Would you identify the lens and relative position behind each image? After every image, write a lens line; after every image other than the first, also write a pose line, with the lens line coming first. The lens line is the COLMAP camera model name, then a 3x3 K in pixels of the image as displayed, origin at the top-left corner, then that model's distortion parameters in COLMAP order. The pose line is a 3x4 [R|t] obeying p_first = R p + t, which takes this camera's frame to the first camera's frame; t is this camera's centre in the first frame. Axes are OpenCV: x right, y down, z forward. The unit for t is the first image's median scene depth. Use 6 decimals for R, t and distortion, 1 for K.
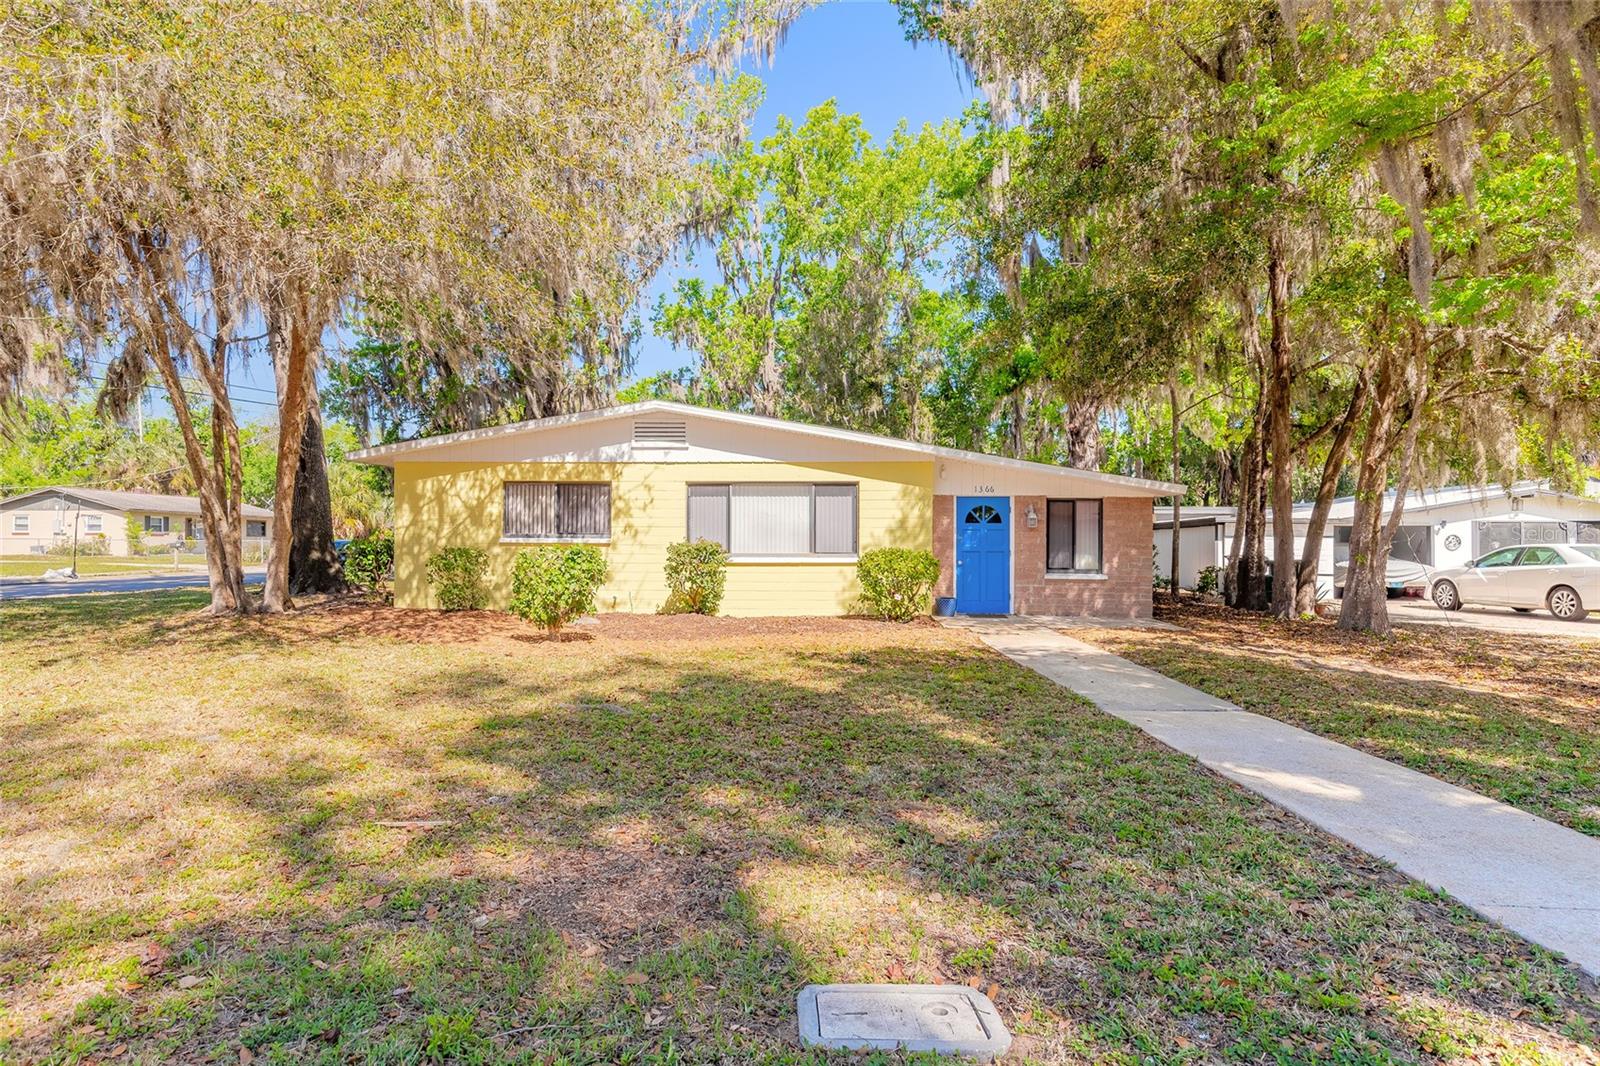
lens RADIAL K [[752.3, 0, 800.5], [0, 752.3, 532.9], [0, 0, 1]] dist [0.006177, -0.000143]
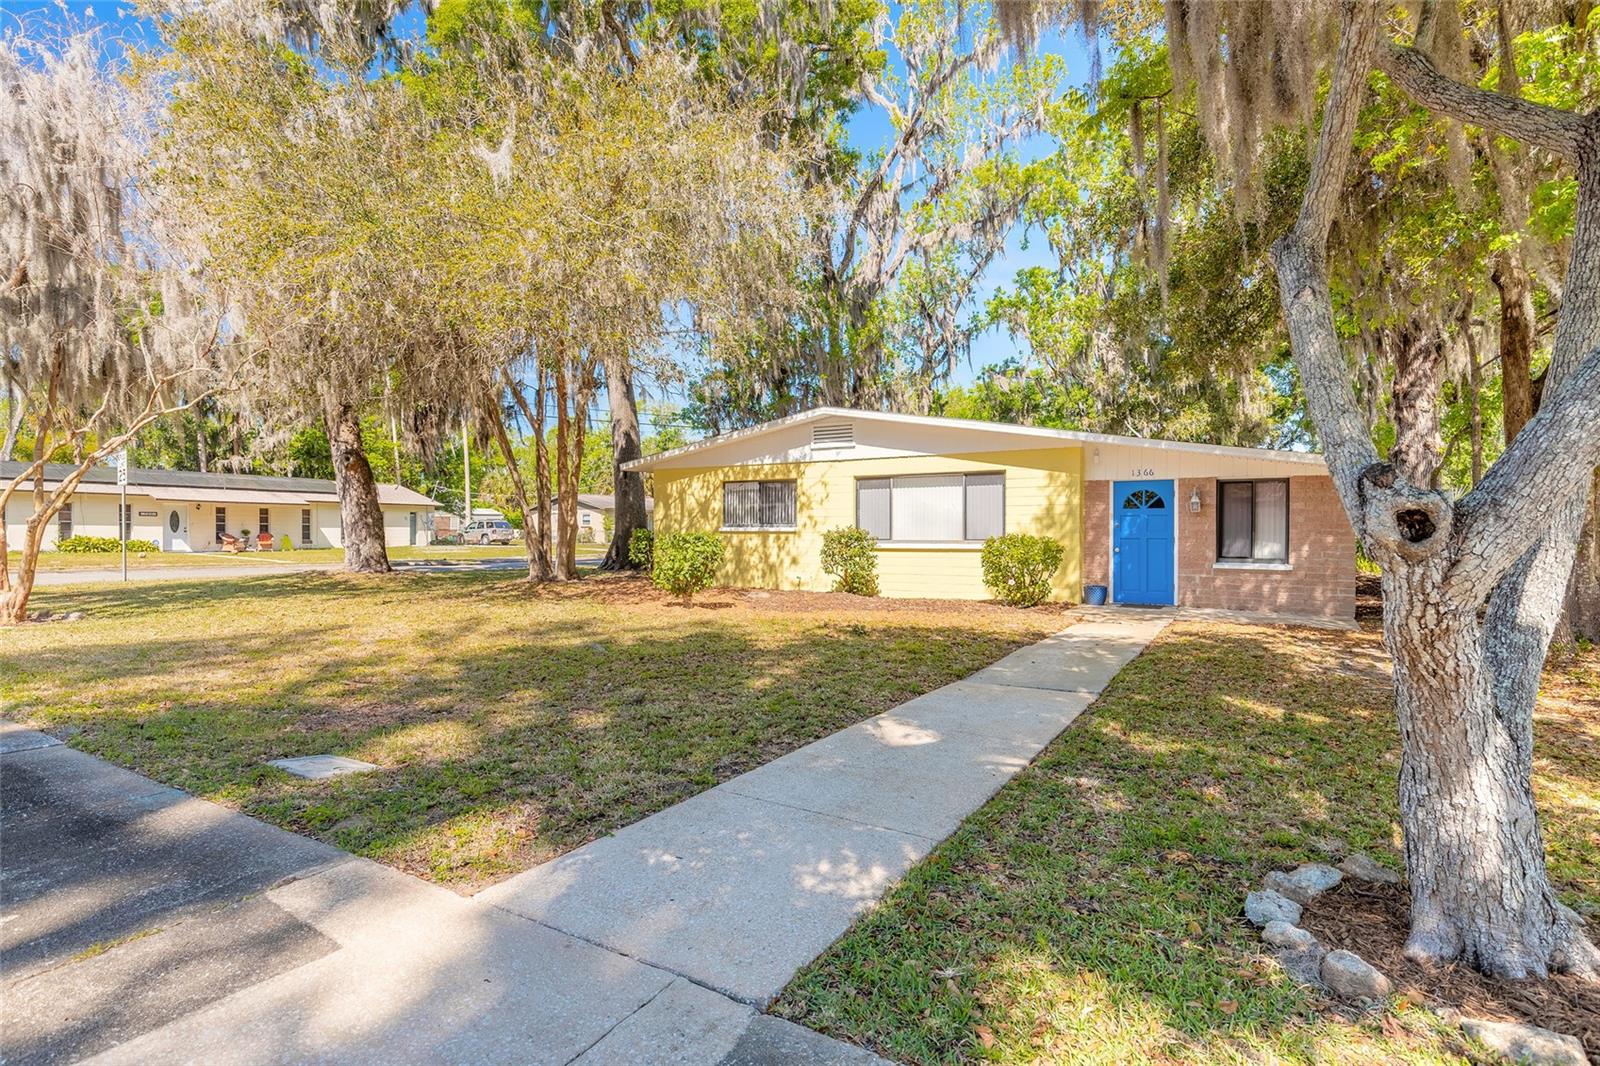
lens RADIAL K [[732.8, 0, 803.0], [0, 732.8, 542.2], [0, 0, 1]] dist [-0.001592, -0.000186]
pose [[0.890033, 0.002449, -0.455889, 0.280072], [0.009075, 0.999692, 0.023086, 0.003918], [0.455805, -0.024684, 0.889737, -0.013637]]
